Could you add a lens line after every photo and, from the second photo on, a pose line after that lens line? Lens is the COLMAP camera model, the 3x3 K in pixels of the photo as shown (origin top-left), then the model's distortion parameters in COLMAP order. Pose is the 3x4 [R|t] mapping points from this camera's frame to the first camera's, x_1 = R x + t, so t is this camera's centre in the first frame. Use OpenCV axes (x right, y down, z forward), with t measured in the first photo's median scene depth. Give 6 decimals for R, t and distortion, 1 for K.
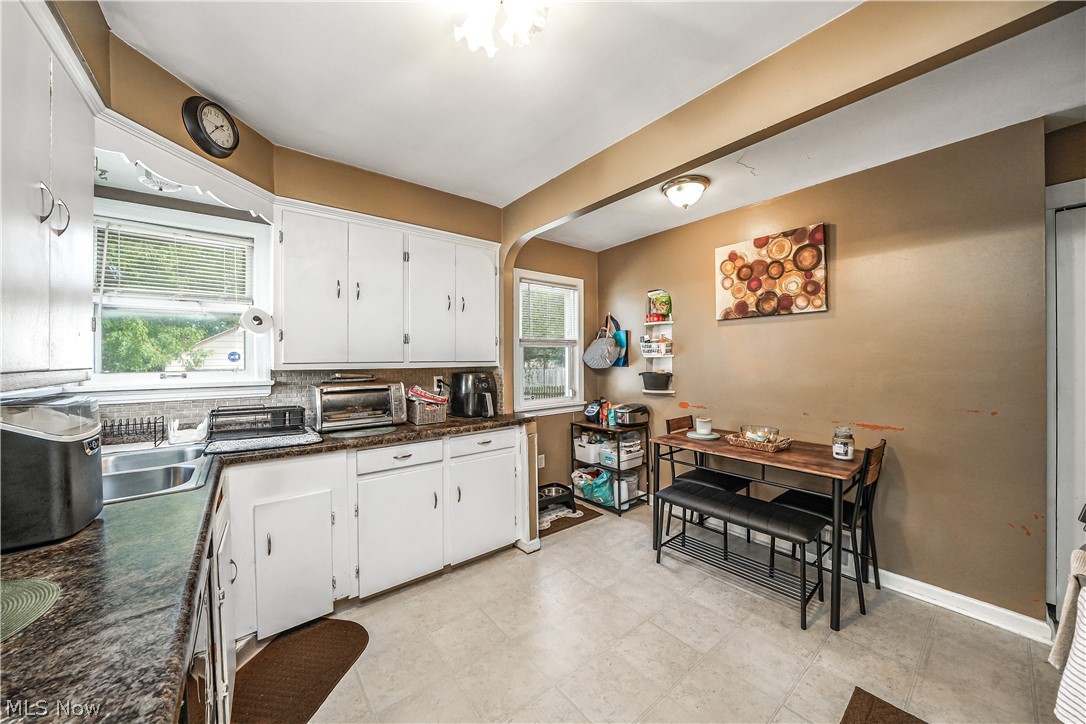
lens RADIAL K [[377.6, 0, 540.9], [0, 377.6, 358.5], [0, 0, 1]] dist [-0.020064, 0.000520]
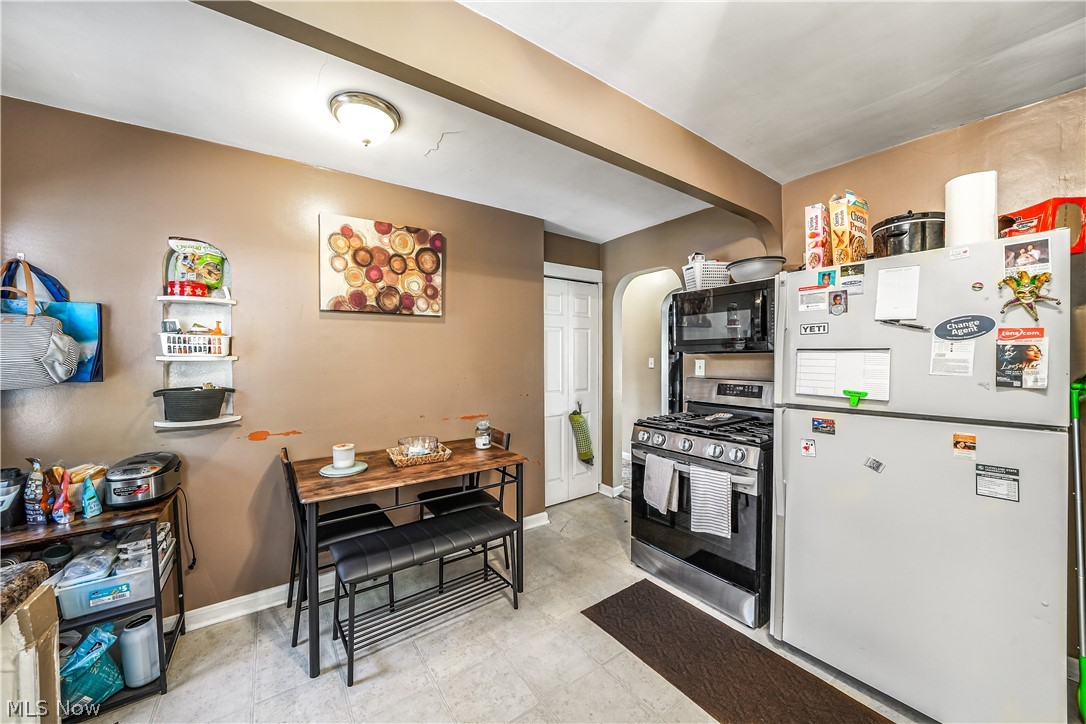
lens RADIAL K [[377.6, 0, 543.9], [0, 377.6, 362.5], [0, 0, 1]] dist [-0.020064, 0.000520]
pose [[0.064408, -0.008539, 0.997887, -0.261479], [0.006472, 0.999946, 0.008139, -0.002638], [-0.997903, 0.005934, 0.064460, 0.577887]]
